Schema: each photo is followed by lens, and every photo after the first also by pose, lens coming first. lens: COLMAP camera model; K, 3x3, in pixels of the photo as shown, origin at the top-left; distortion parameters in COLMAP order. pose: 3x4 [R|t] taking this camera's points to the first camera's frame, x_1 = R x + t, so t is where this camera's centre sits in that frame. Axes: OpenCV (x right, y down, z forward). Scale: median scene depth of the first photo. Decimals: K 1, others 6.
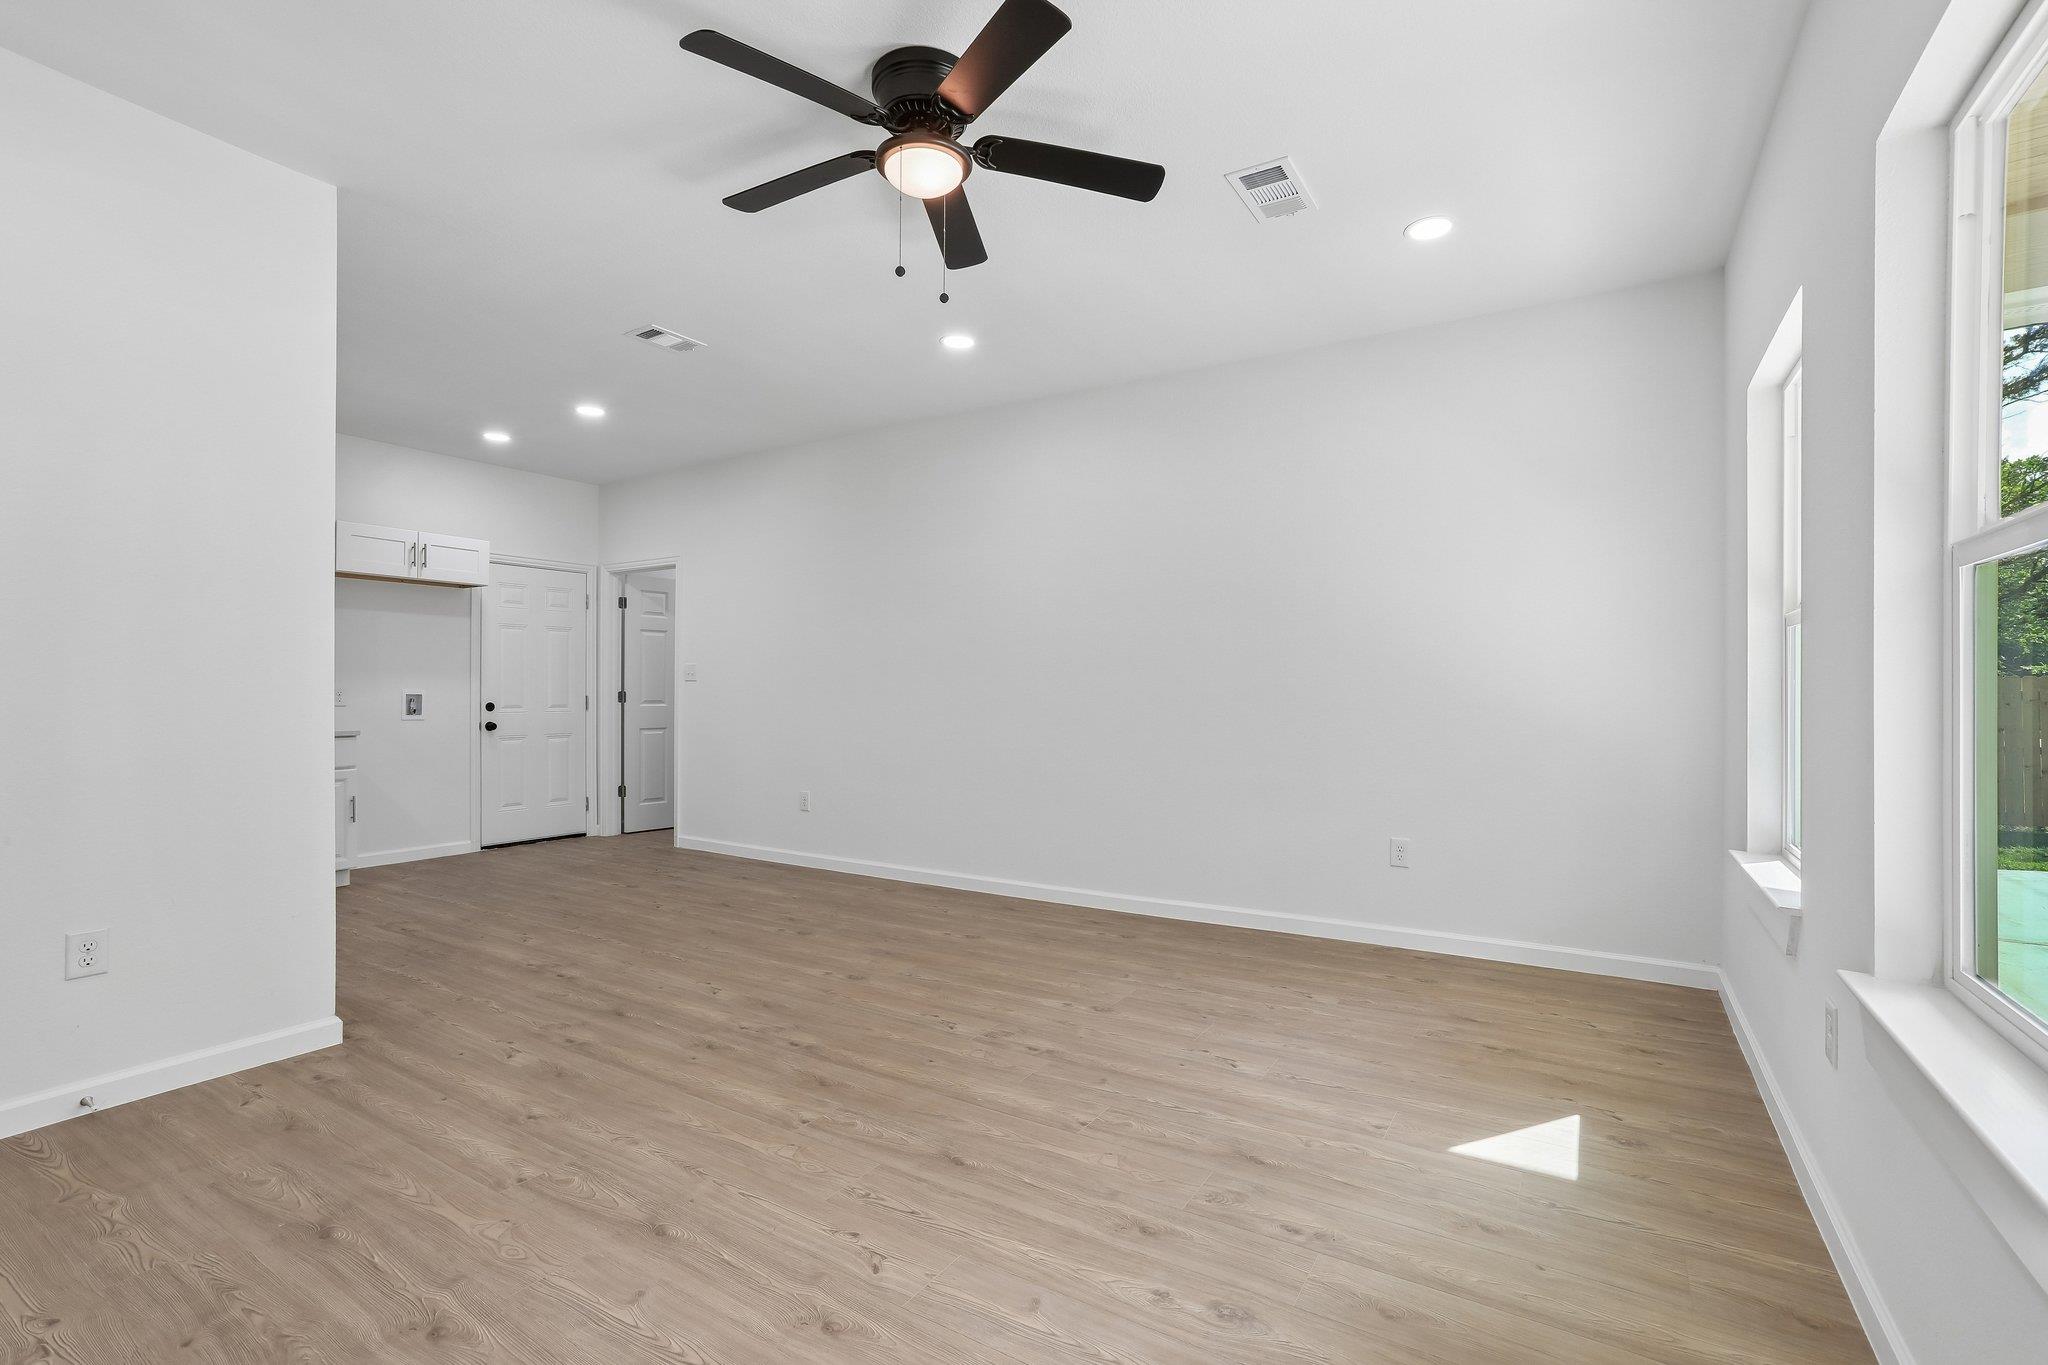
lens RADIAL K [[925.3, 0, 1031.6], [0, 925.3, 684.7], [0, 0, 1]] dist [-0.048115, 0.026717]
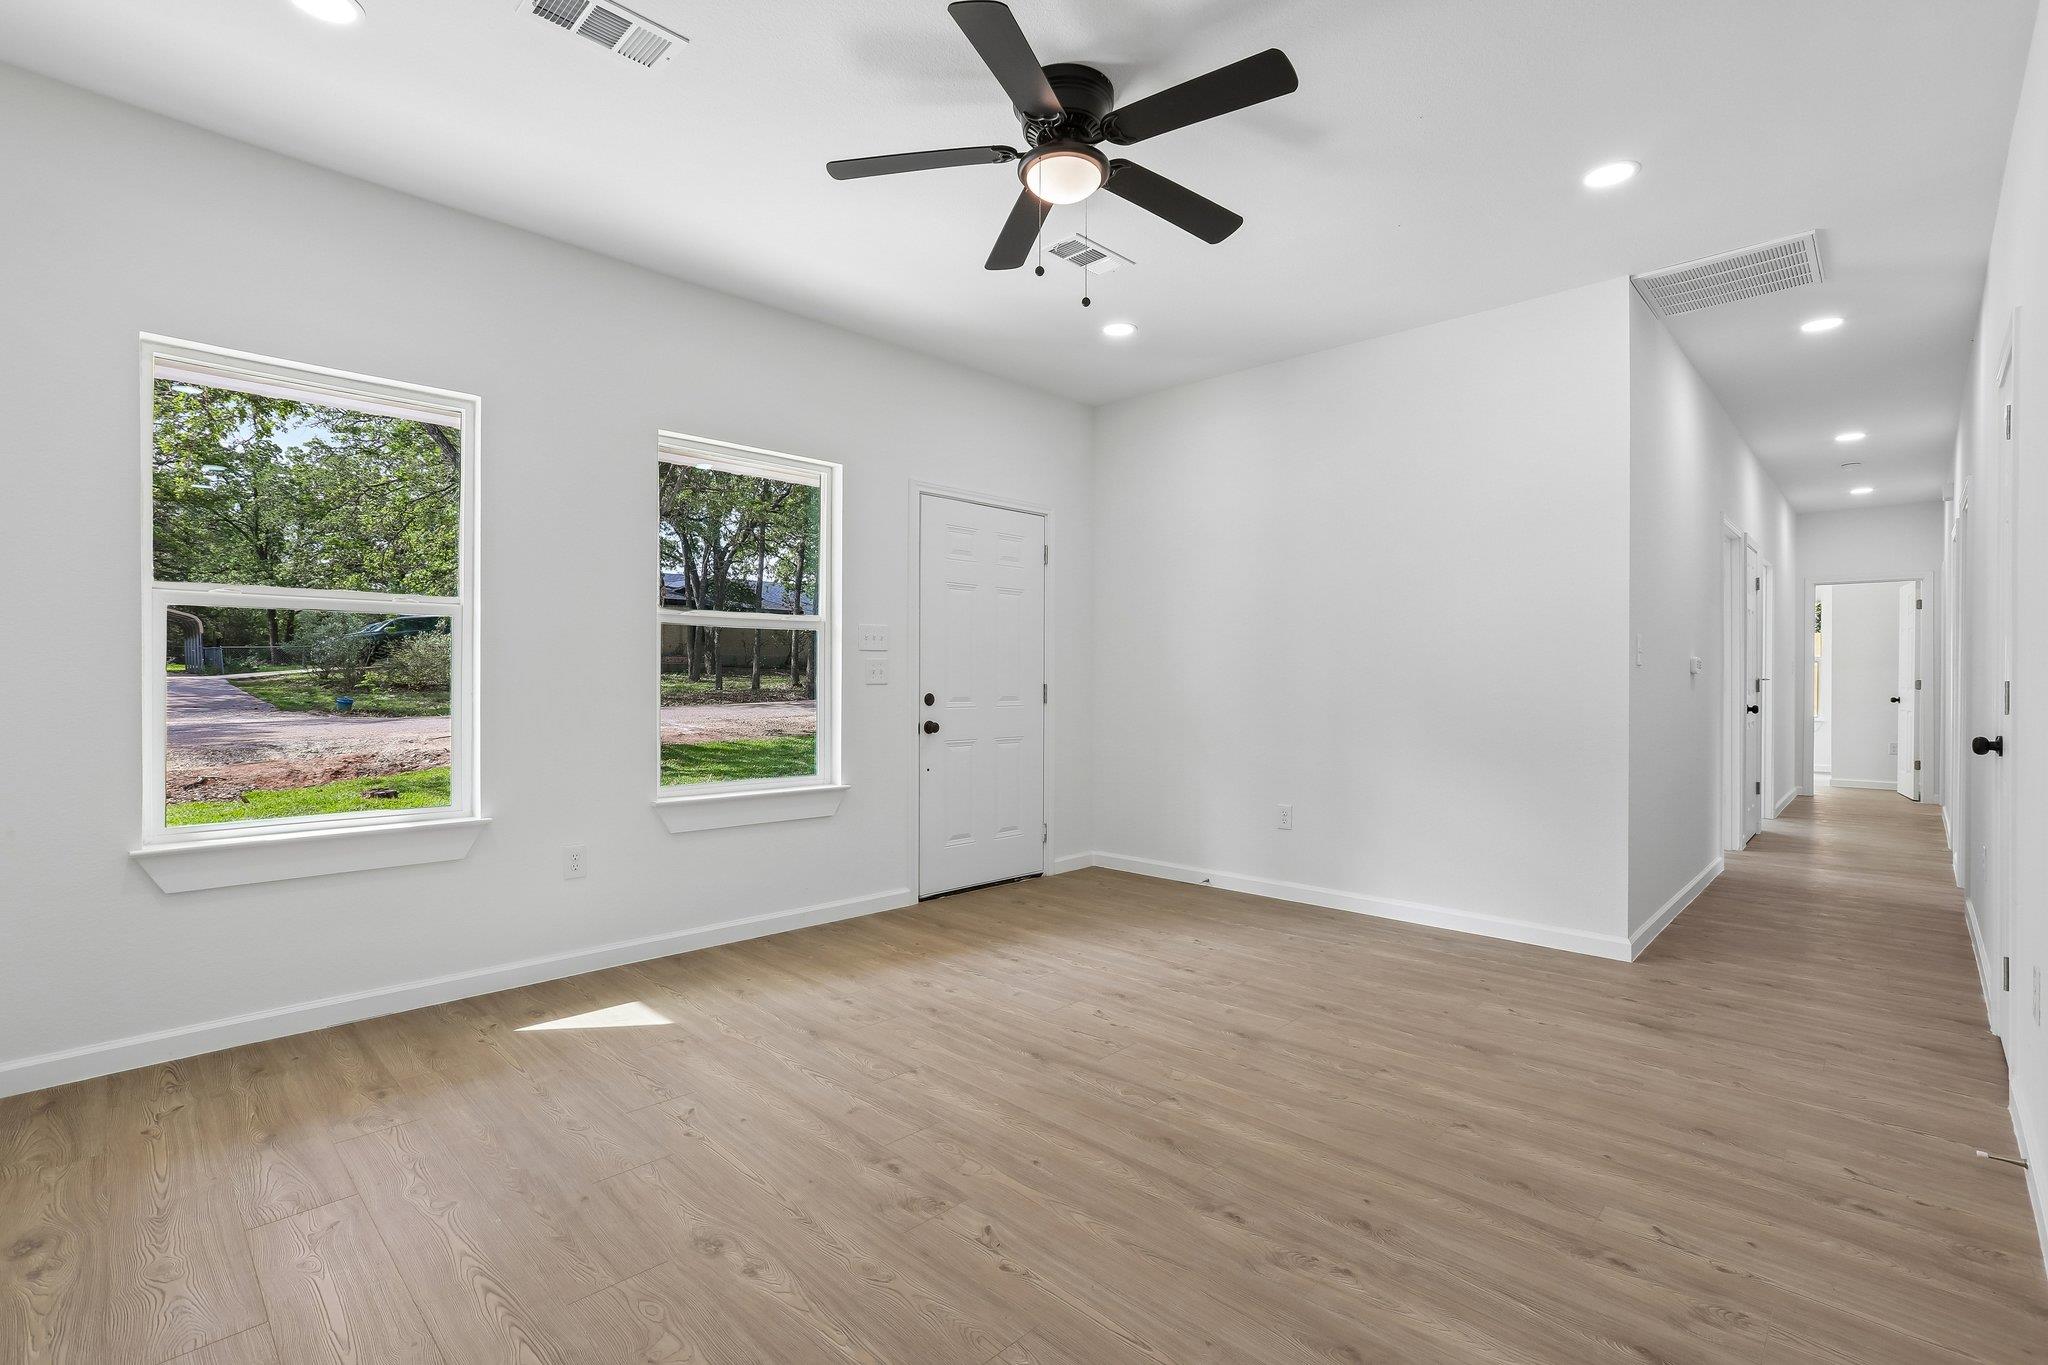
lens RADIAL K [[937.2, 0, 1024.0], [0, 937.2, 682.5], [0, 0, 1]] dist [-0.066587, 0.032666]
pose [[-0.974742, -0.008469, 0.223172, -0.266720], [-0.008917, 0.999960, -0.001003, 0.014140], [-0.223155, -0.002968, -0.974779, 1.745157]]
